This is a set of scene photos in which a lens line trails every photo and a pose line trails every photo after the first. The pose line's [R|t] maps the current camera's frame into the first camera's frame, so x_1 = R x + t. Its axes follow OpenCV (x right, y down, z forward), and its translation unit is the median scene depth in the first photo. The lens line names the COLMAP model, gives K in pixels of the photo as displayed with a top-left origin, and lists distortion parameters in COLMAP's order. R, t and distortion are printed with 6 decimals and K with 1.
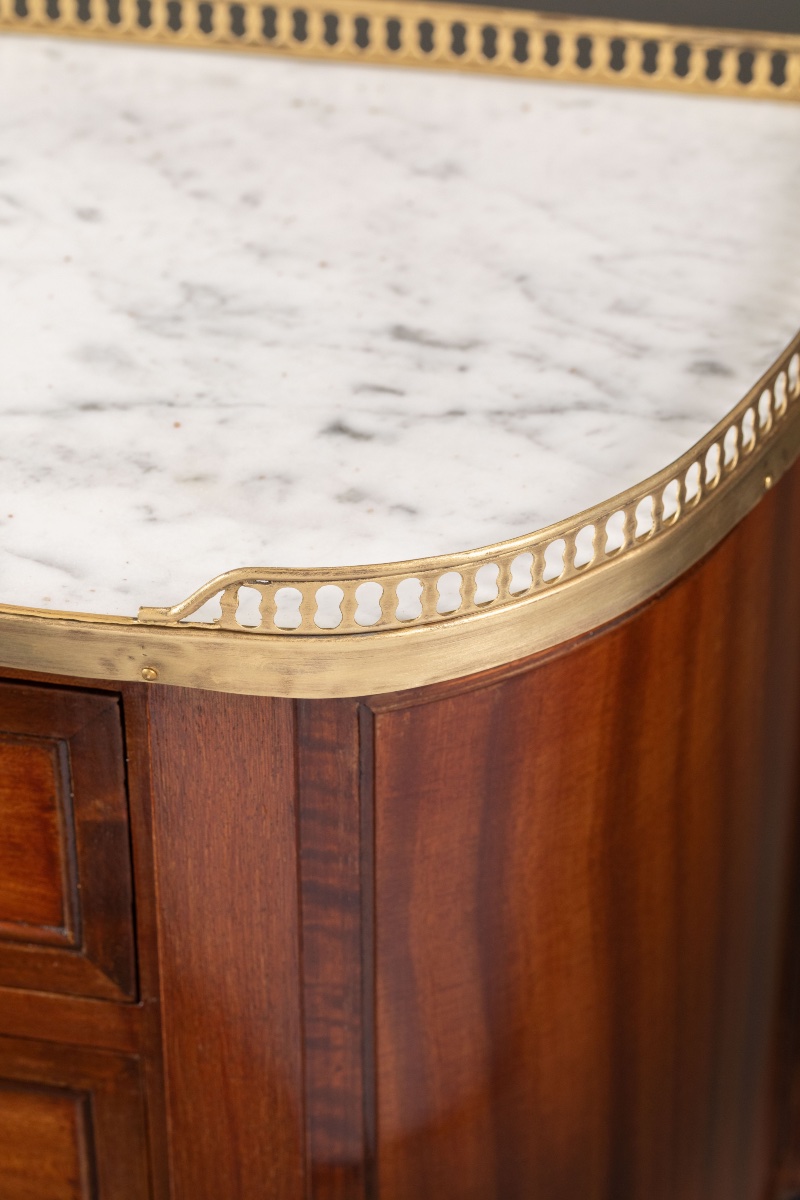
lens RADIAL K [[3491.2, 0, 399.8], [0, 3491.2, 594.9], [0, 0, 1]] dist [0.146500, 0.000000]
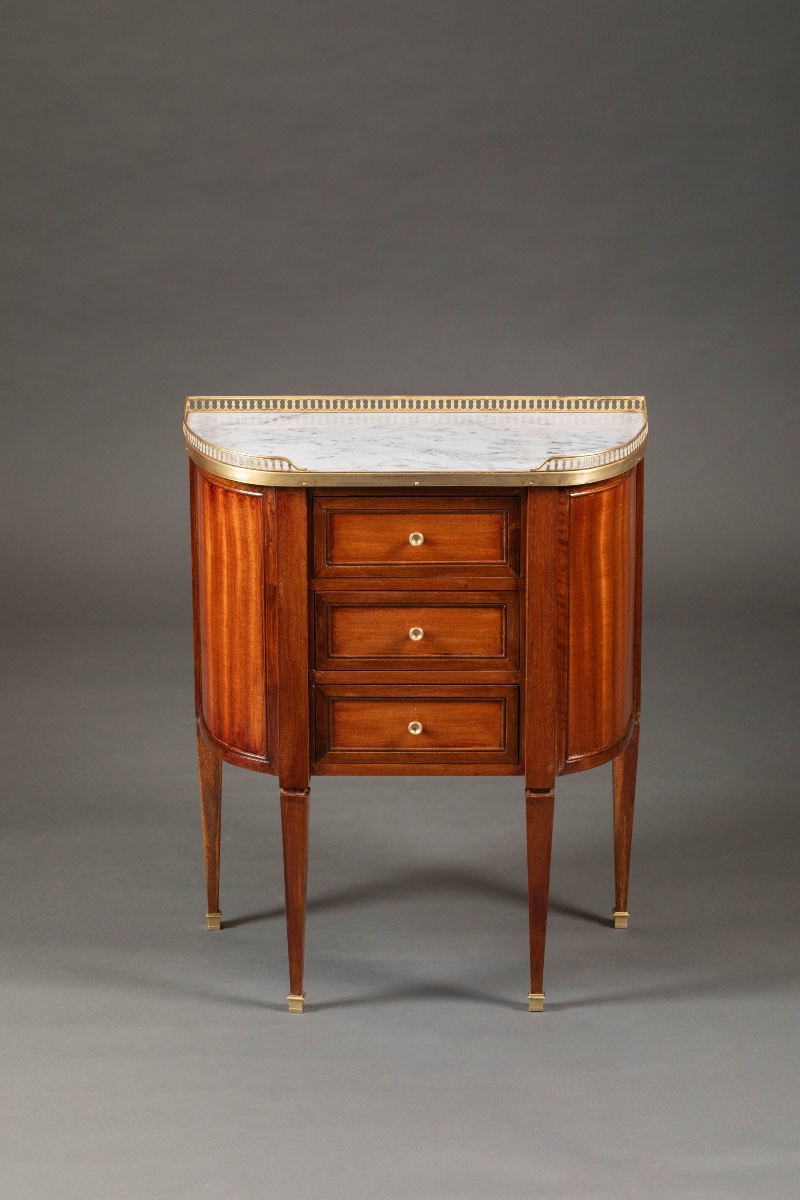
lens RADIAL K [[3491.2, 0, 392.7], [0, 3491.2, 600.2], [0, 0, 1]] dist [0.146500, 0.000000]
pose [[0.980268, -0.057951, 0.188990, -0.993270], [0.116323, 0.942114, -0.314468, 1.408039], [-0.159826, 0.330246, 0.930265, -2.904491]]
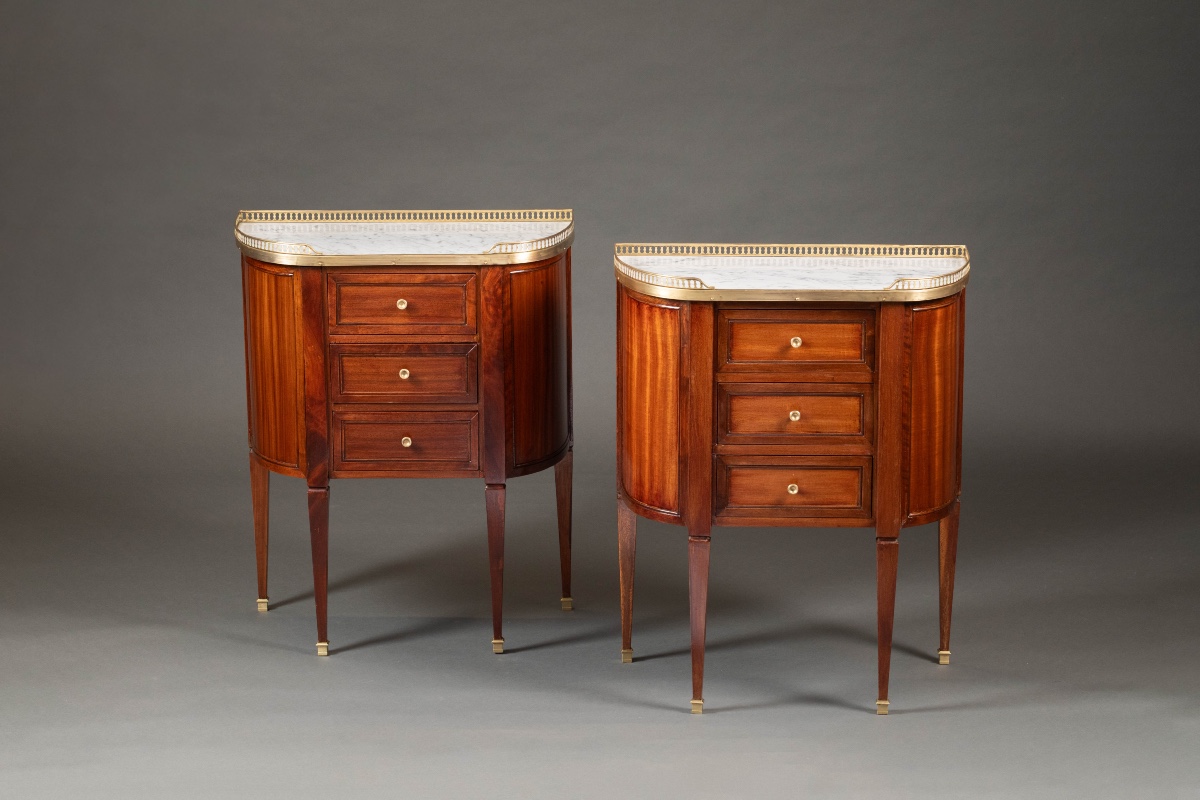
lens RADIAL K [[3491.2, 0, 585.1], [0, 3491.2, 415.6], [0, 0, 1]] dist [0.146500, 0.000000]
pose [[0.982317, -0.036617, 0.183609, -1.507148], [0.106212, 0.916599, -0.385442, 2.211519], [-0.154182, 0.398128, 0.904280, -3.920184]]
